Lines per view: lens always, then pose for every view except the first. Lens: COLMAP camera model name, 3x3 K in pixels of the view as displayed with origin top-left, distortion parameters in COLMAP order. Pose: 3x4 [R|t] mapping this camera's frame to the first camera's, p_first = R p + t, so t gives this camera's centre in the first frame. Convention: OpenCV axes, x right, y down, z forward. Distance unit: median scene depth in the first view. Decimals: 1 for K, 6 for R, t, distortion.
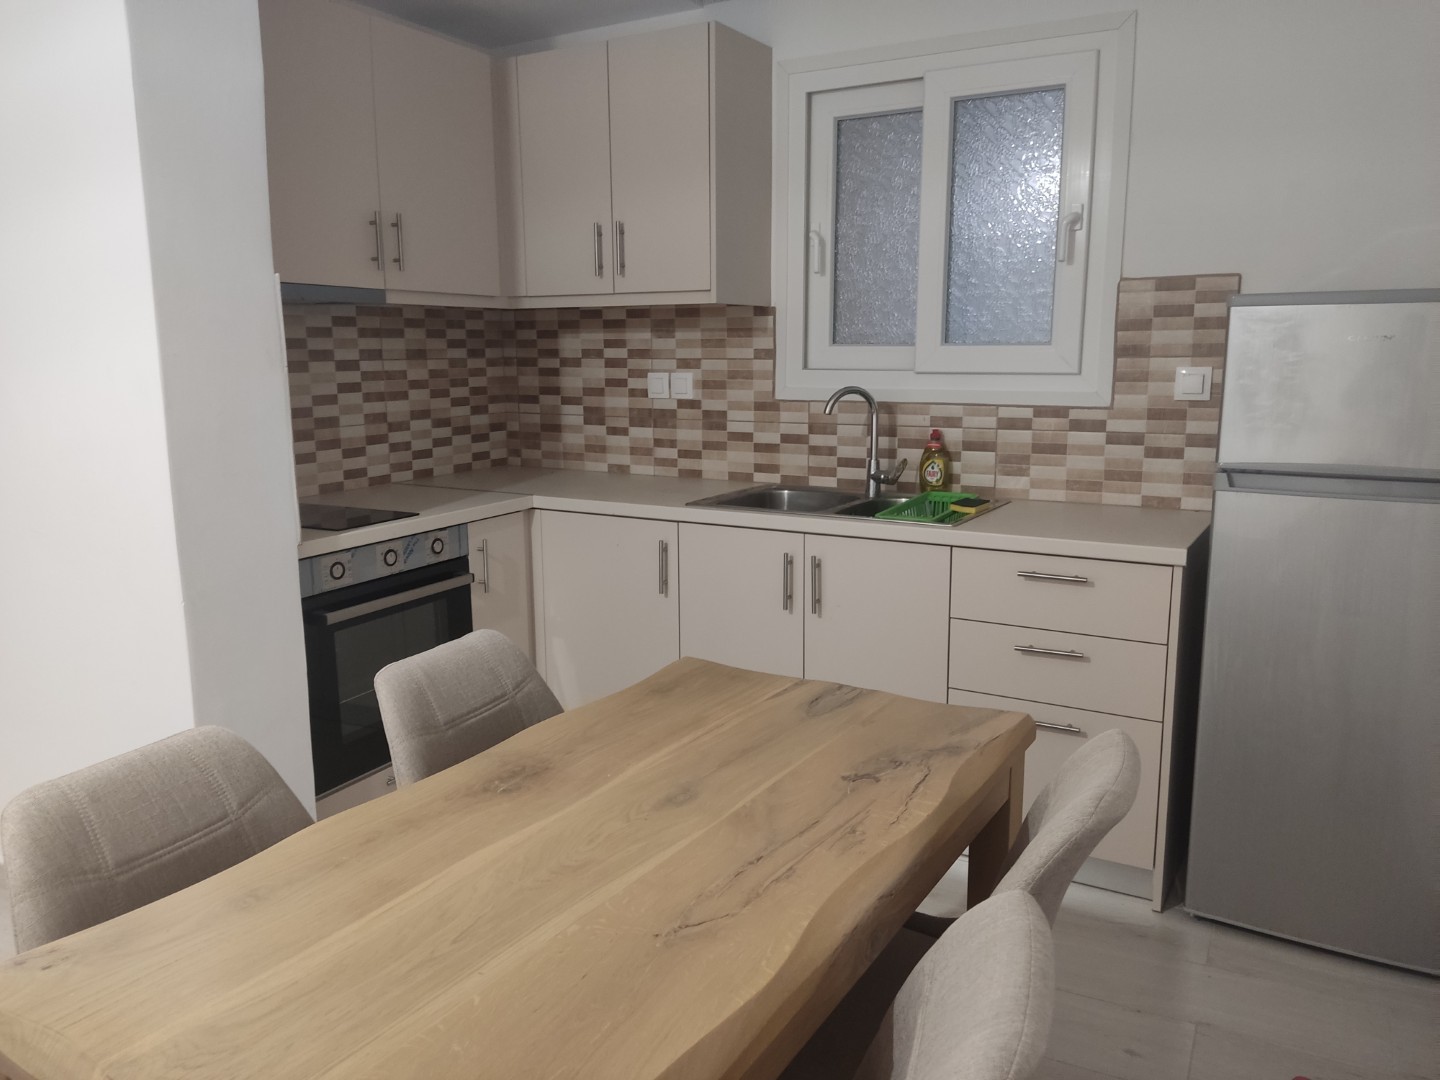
lens RADIAL K [[1056.3, 0, 720.0], [0, 1056.3, 540.0], [0, 0, 1]] dist [0.003122, 0.000923]
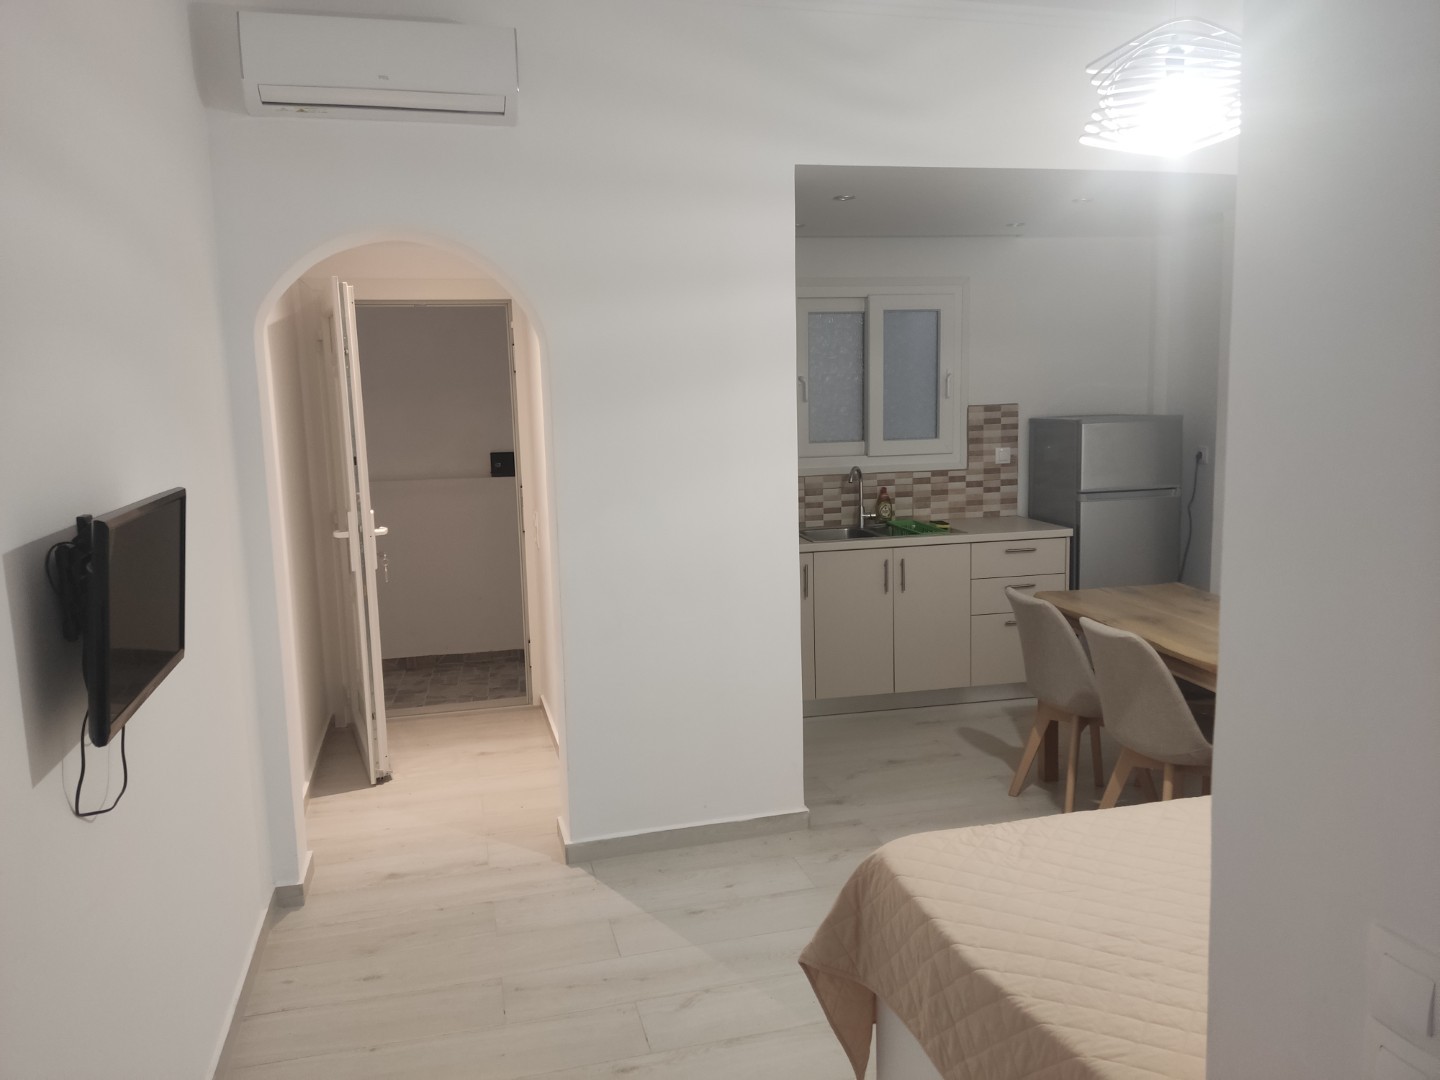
lens RADIAL K [[1056.3, 0, 720.0], [0, 1056.3, 540.0], [0, 0, 1]] dist [0.003122, 0.000923]
pose [[0.736612, -0.106819, 0.667827, -1.303063], [0.141683, 0.989910, 0.002061, -0.063089], [-0.661308, 0.093101, 0.744314, -0.157083]]
